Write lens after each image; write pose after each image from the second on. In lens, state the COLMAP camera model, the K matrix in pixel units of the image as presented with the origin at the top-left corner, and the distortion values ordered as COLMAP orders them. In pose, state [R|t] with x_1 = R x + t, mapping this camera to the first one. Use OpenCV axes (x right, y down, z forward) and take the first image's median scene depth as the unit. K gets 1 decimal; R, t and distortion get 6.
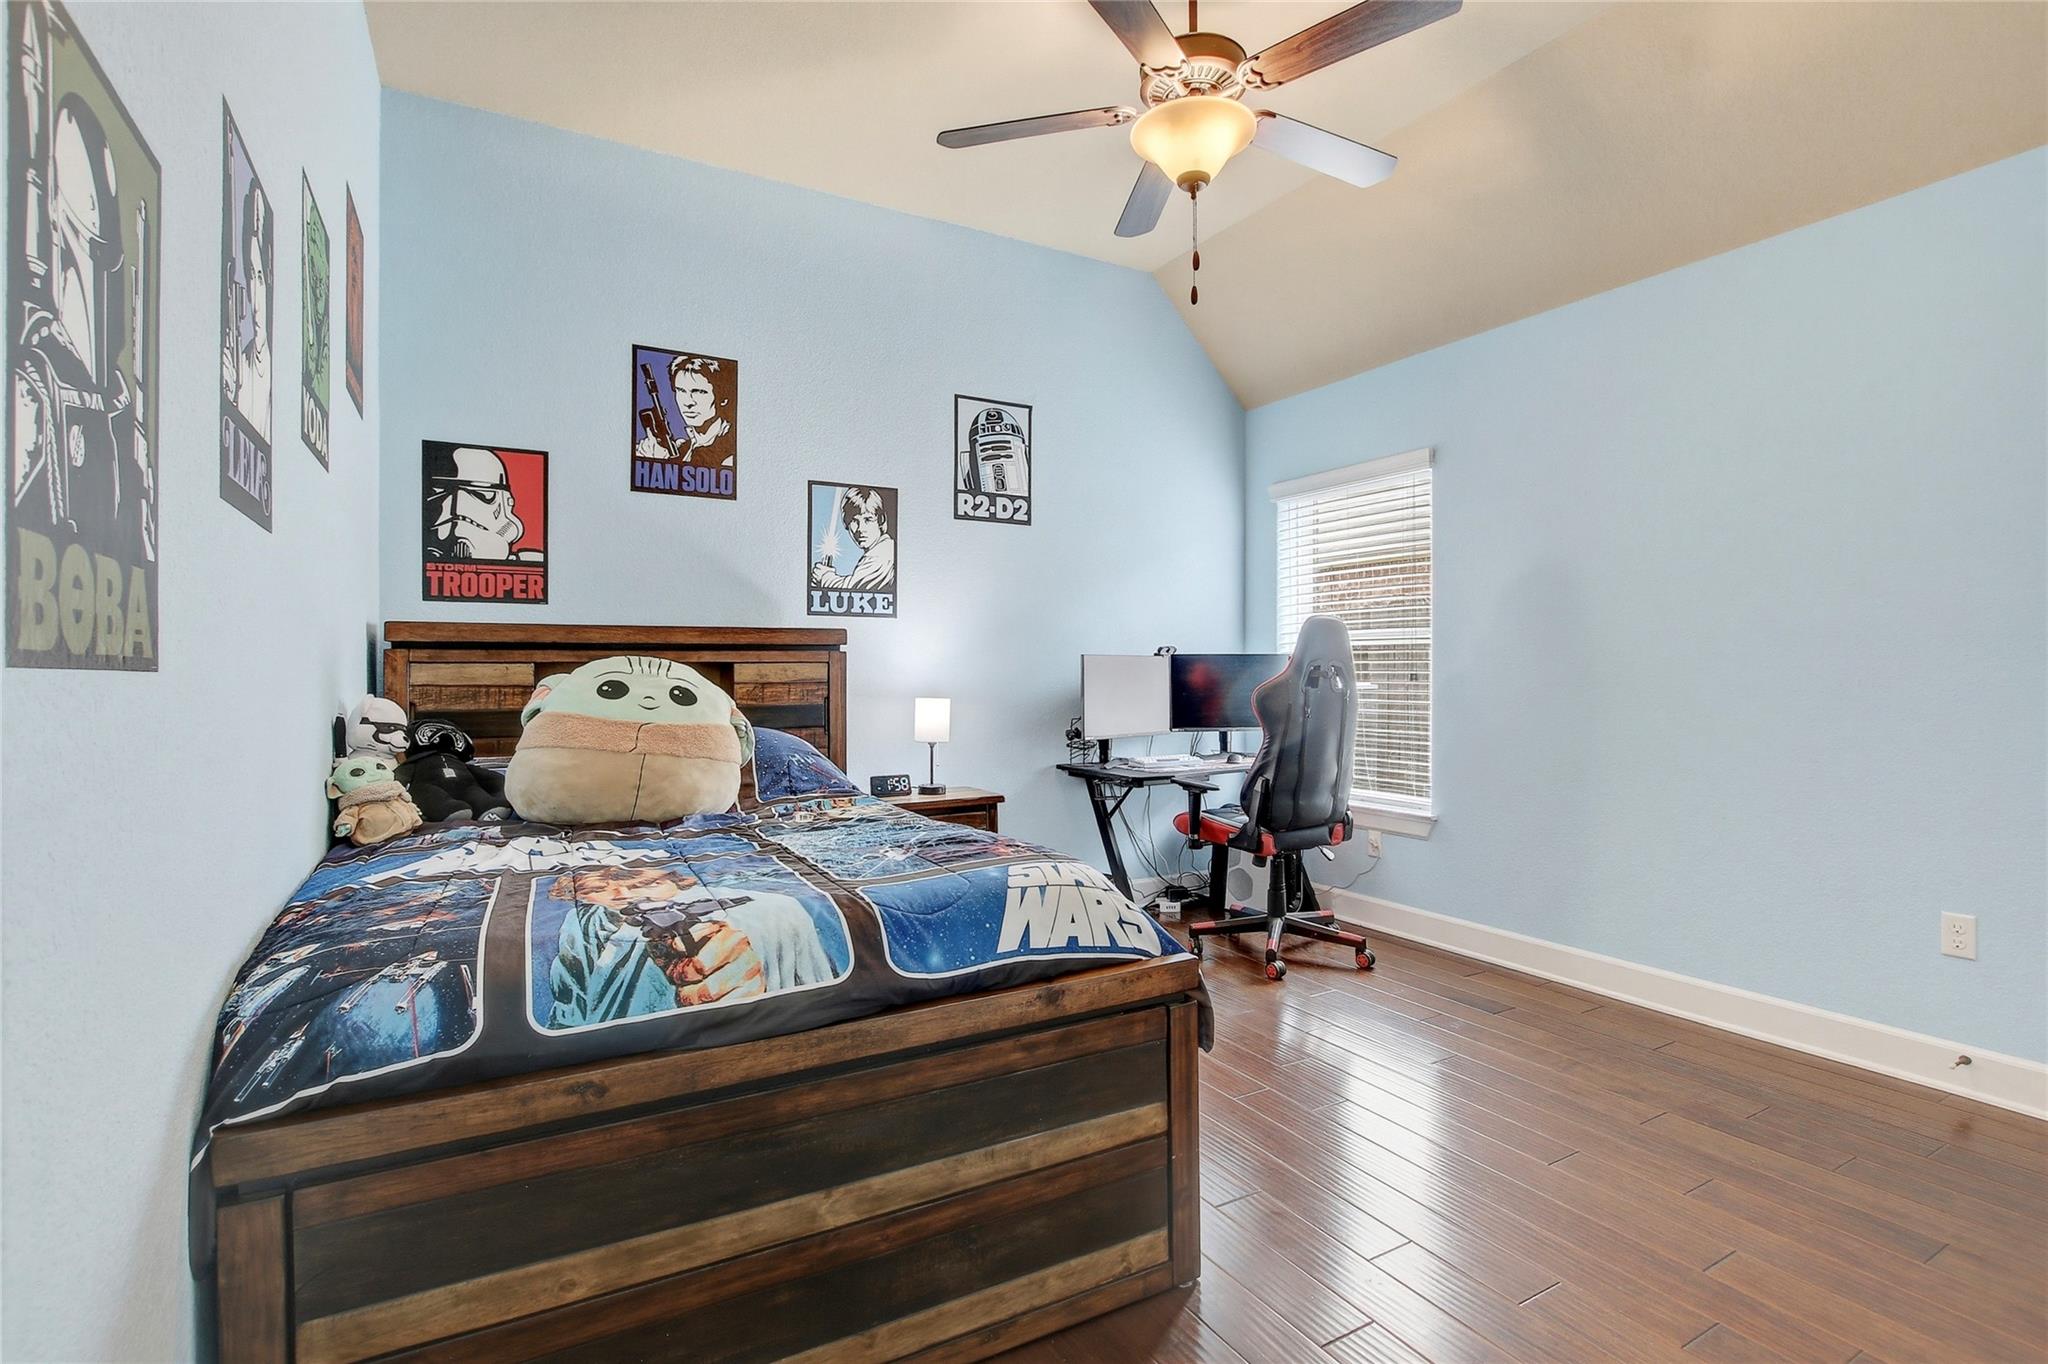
lens RADIAL K [[961.1, 0, 1022.2], [0, 961.1, 675.6], [0, 0, 1]] dist [-0.019469, 0.001639]
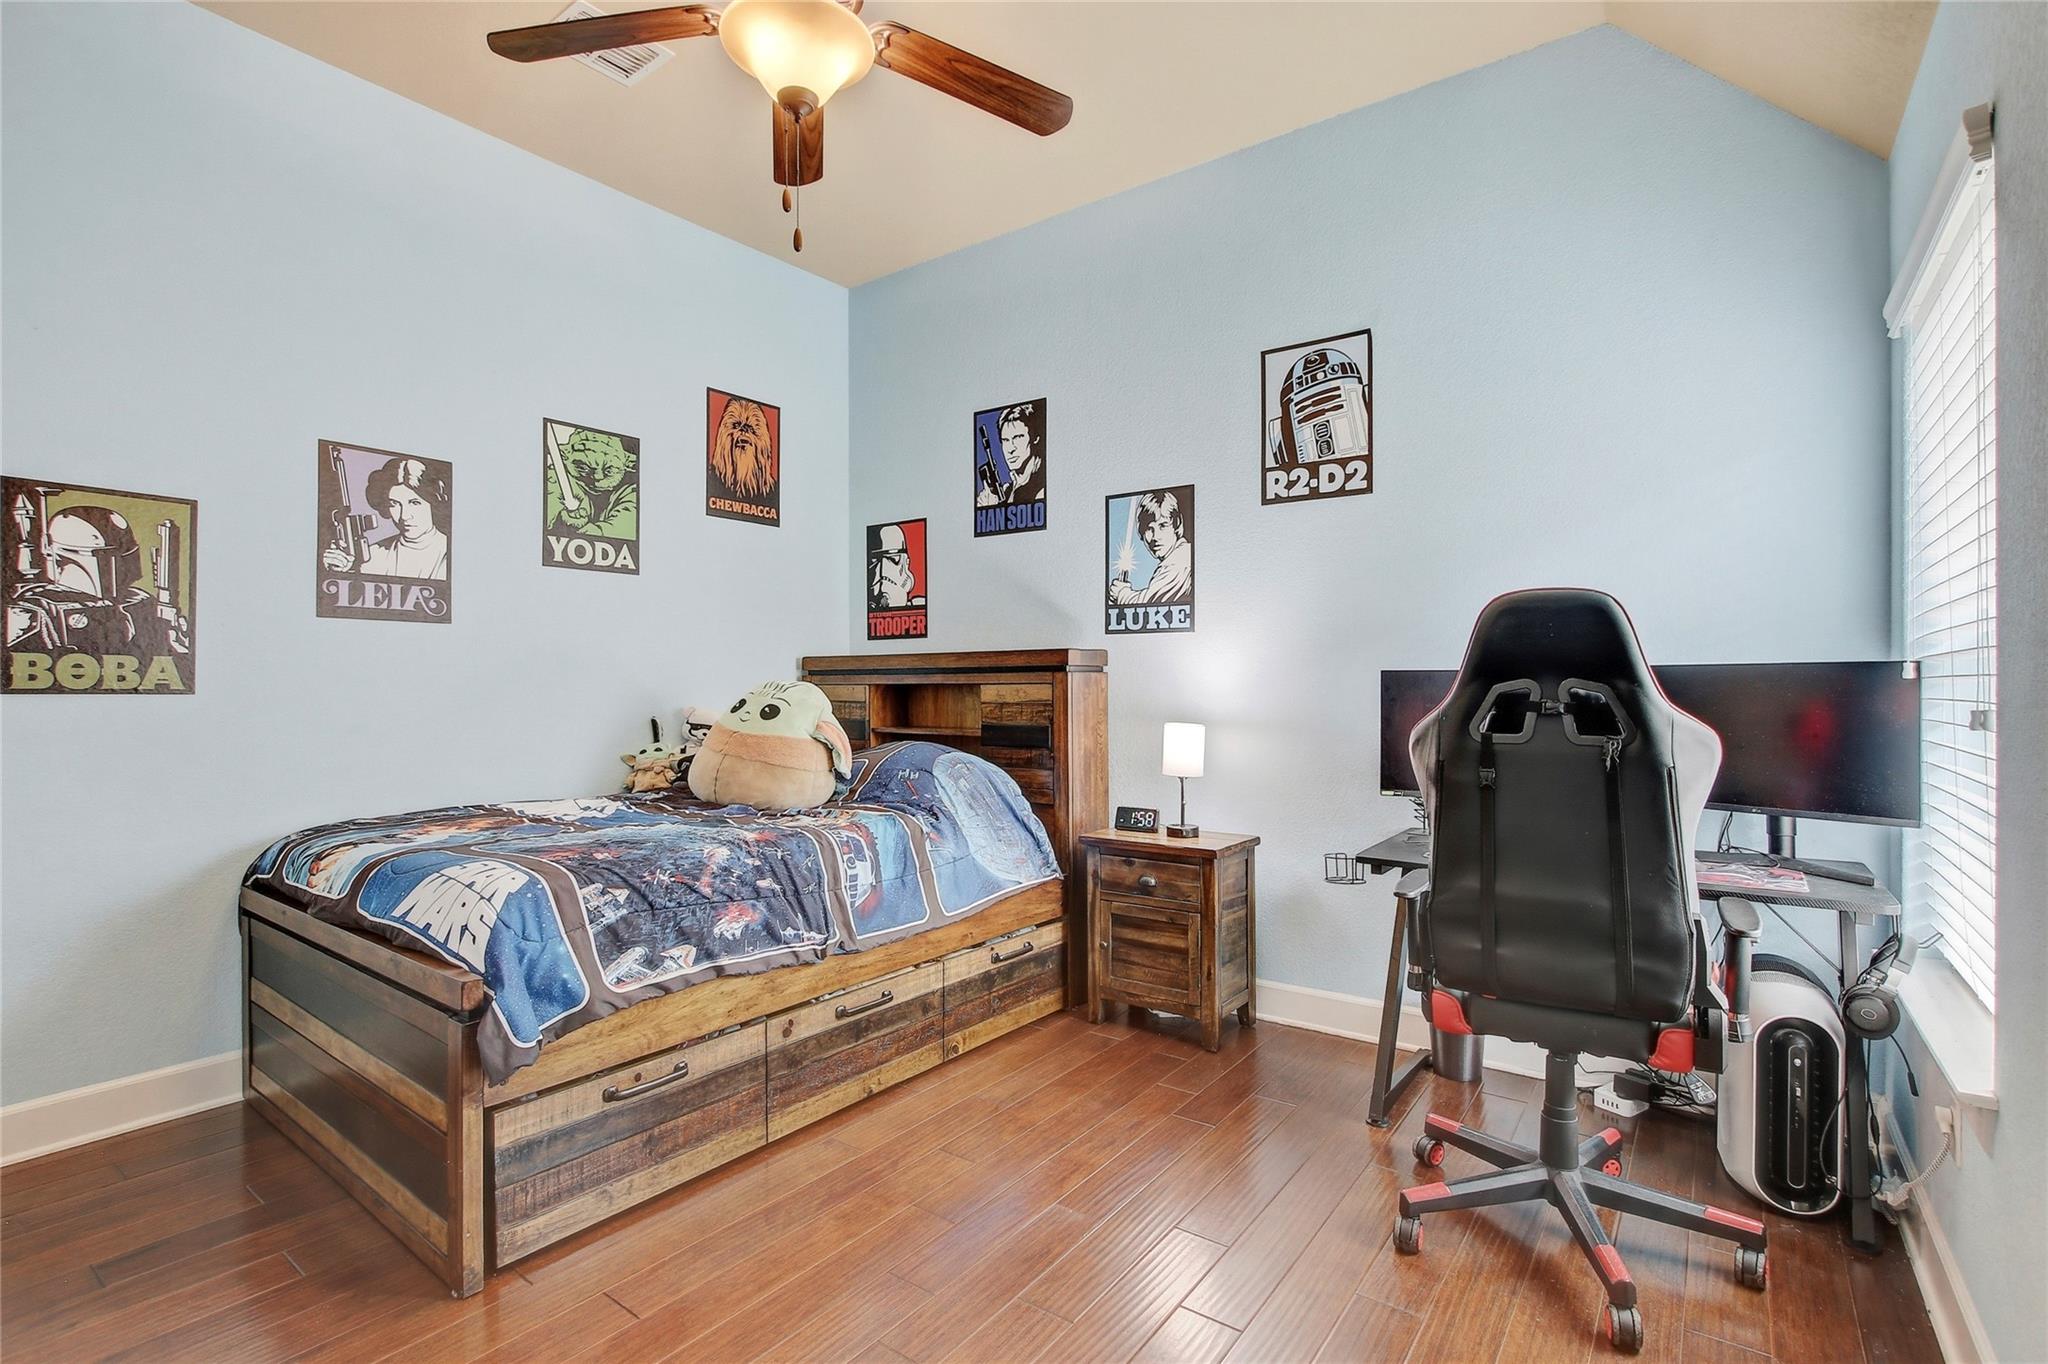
lens RADIAL K [[961.1, 0, 1022.2], [0, 961.1, 675.6], [0, 0, 1]] dist [-0.019469, 0.001639]
pose [[0.411396, -0.007498, -0.911426, 0.619841], [-0.005753, 0.999925, -0.010823, -0.010235], [0.911438, 0.009696, 0.411322, 0.515637]]
